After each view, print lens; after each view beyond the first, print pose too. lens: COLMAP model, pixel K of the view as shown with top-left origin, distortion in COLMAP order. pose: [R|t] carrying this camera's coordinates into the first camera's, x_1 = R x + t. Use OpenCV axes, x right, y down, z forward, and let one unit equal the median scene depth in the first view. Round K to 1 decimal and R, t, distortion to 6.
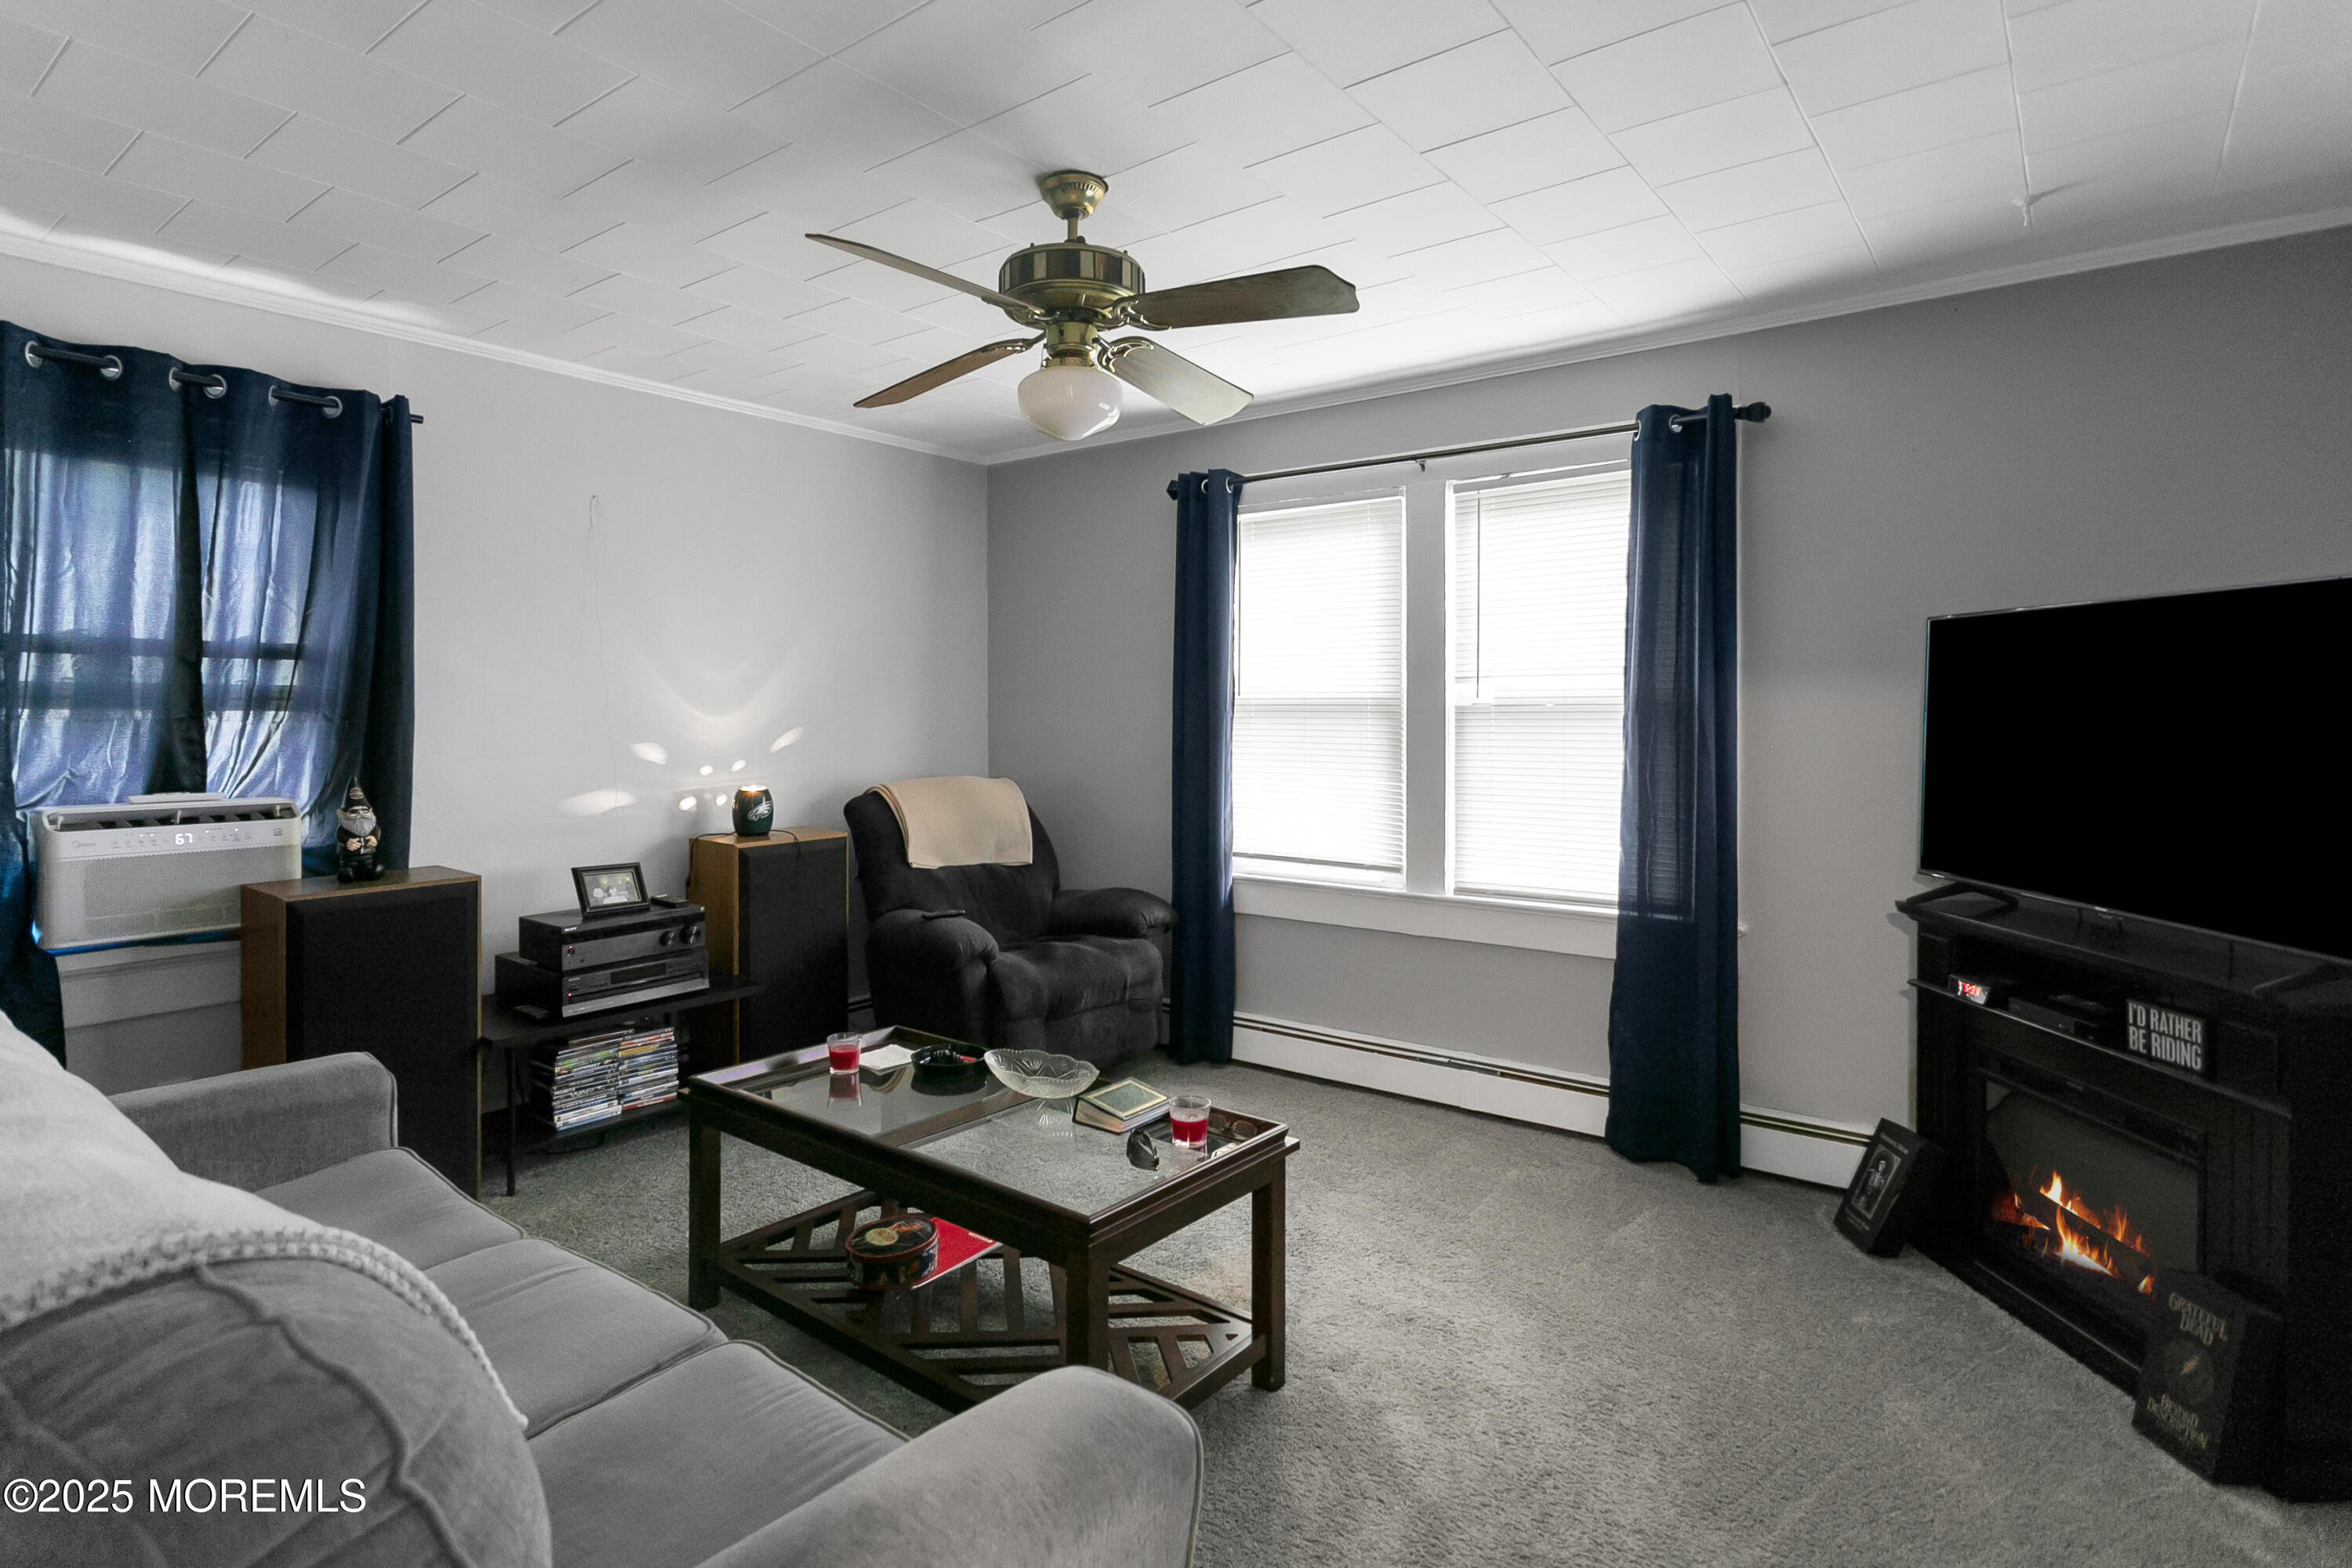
lens RADIAL K [[1152.1, 0, 1173.3], [0, 1152.1, 728.4], [0, 0, 1]] dist [0.001682, 0.001660]
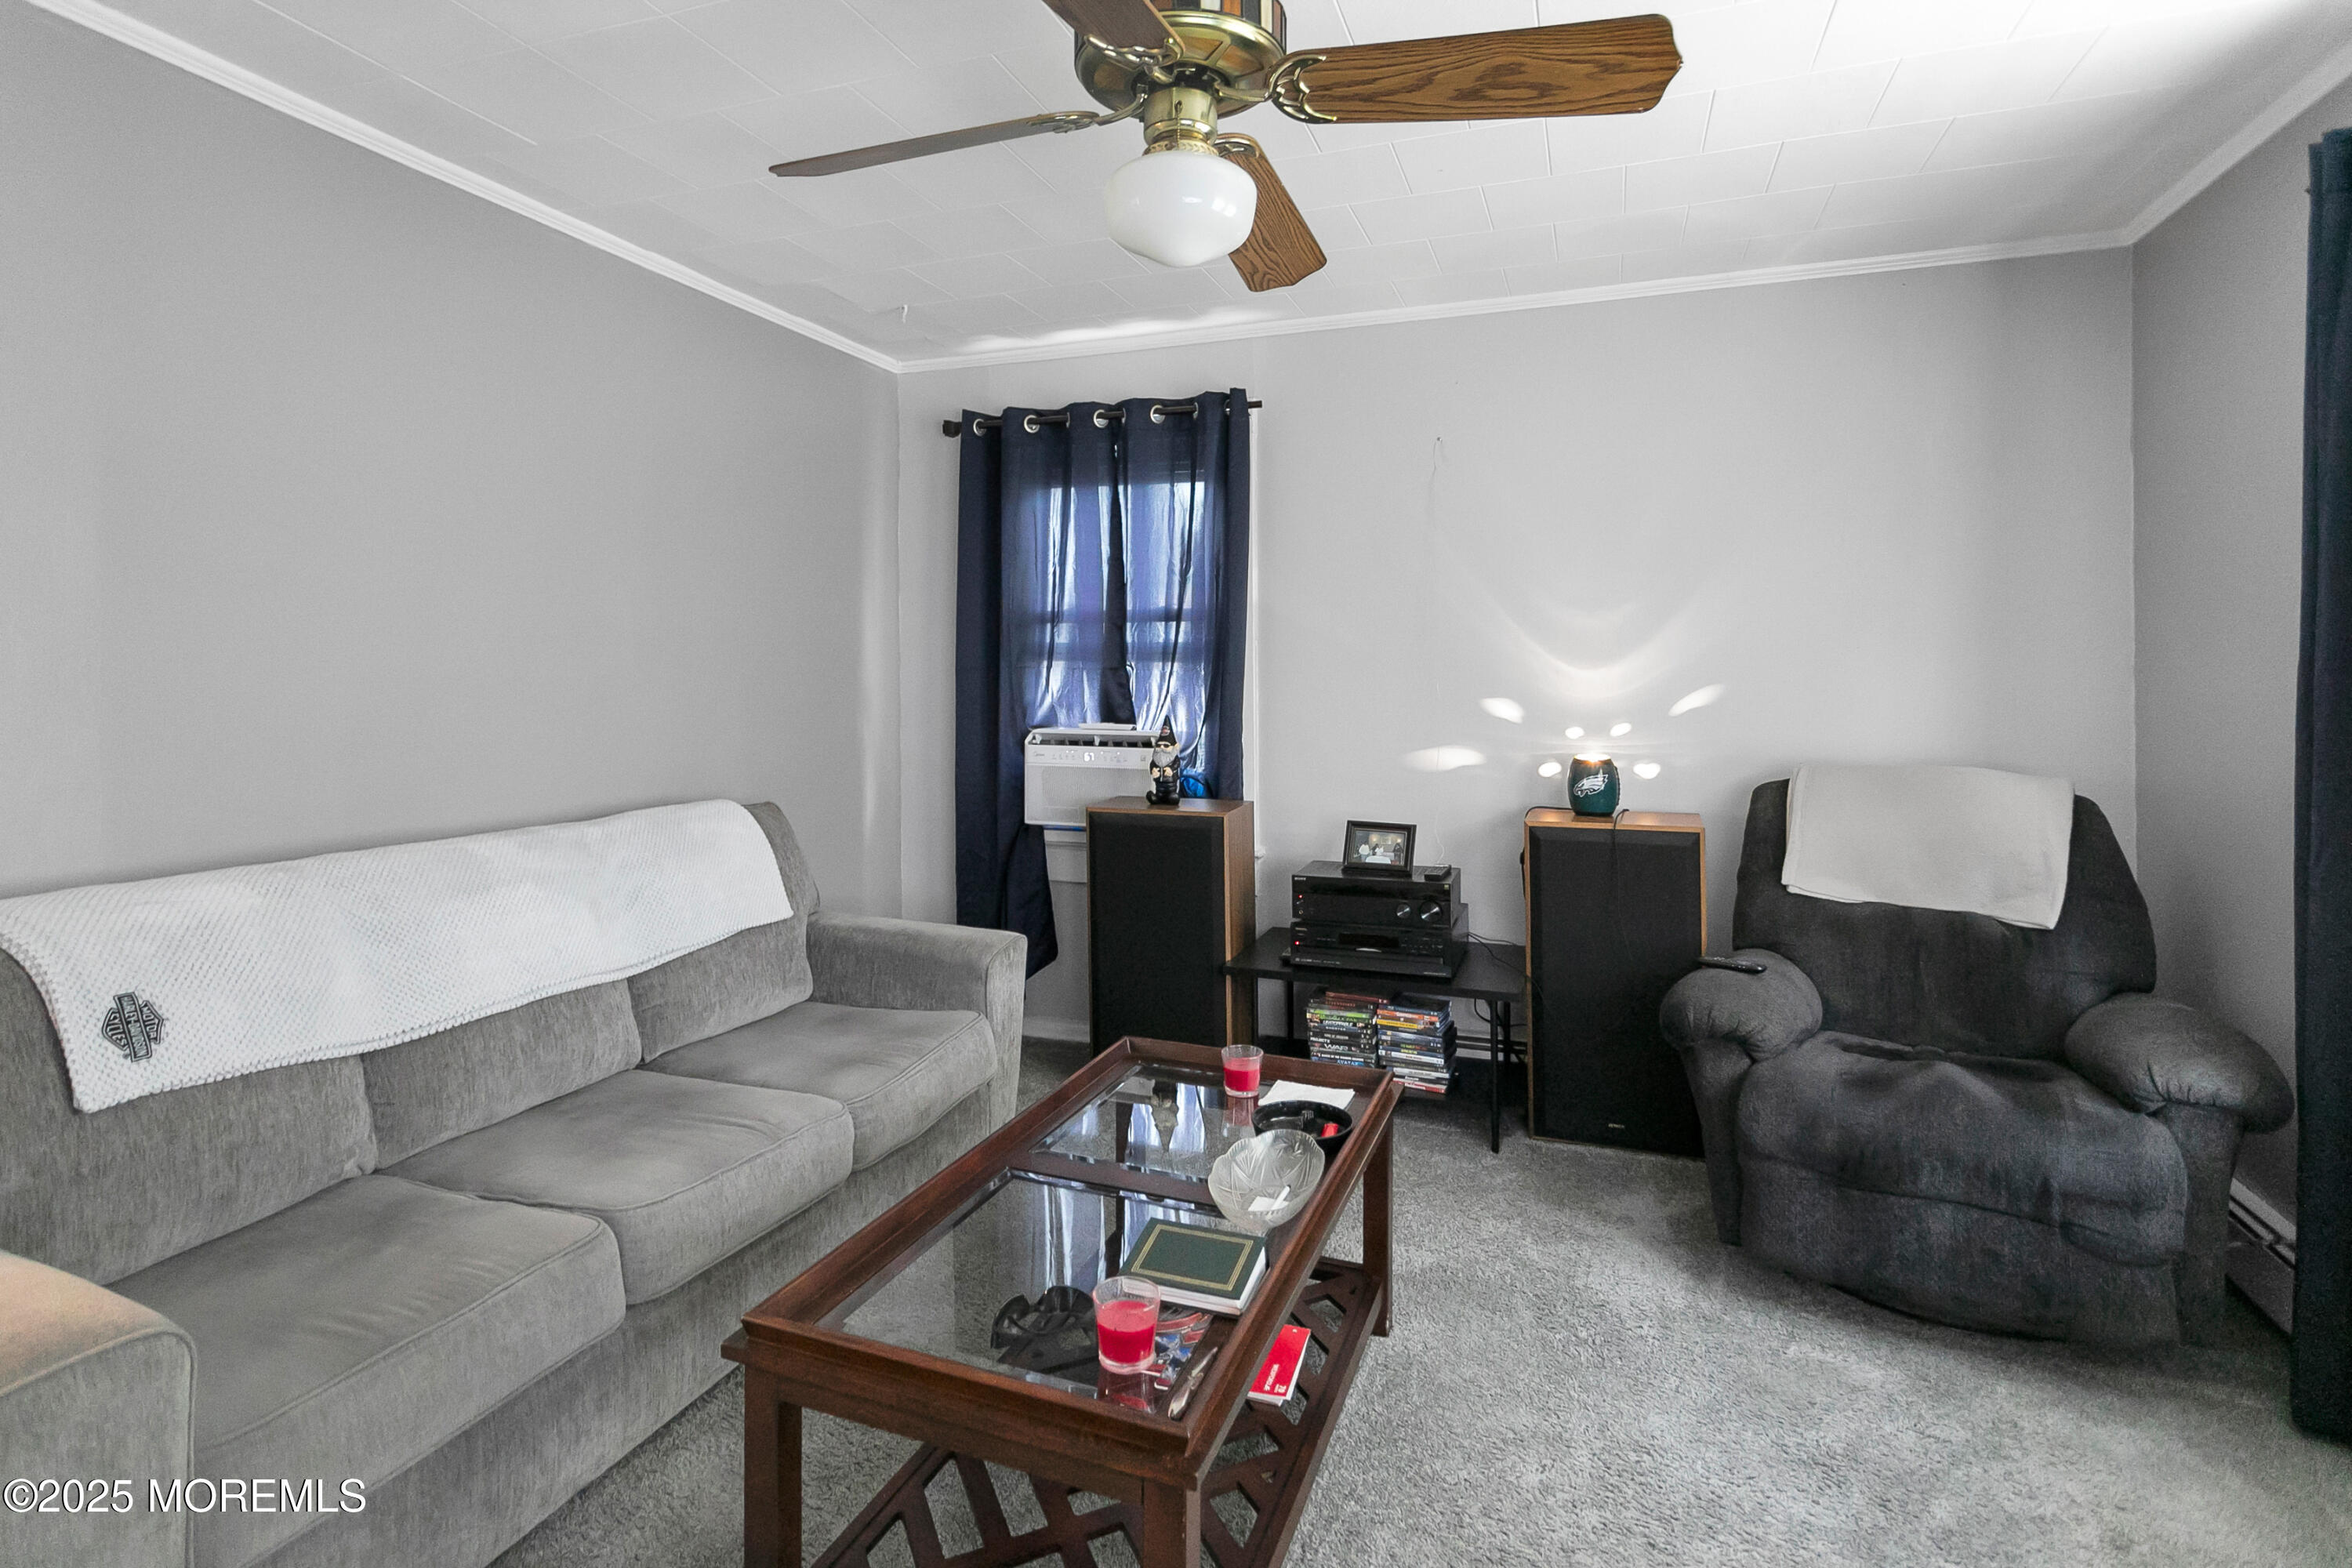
lens RADIAL K [[1166.9, 0, 1174.8], [0, 1166.9, 677.2], [0, 0, 1]] dist [-0.002727, -0.000019]
pose [[0.318202, 0.008334, -0.947986, 0.423294], [-0.016566, 0.999858, 0.003229, -0.003441], [0.947878, 0.014677, 0.318295, 0.589814]]
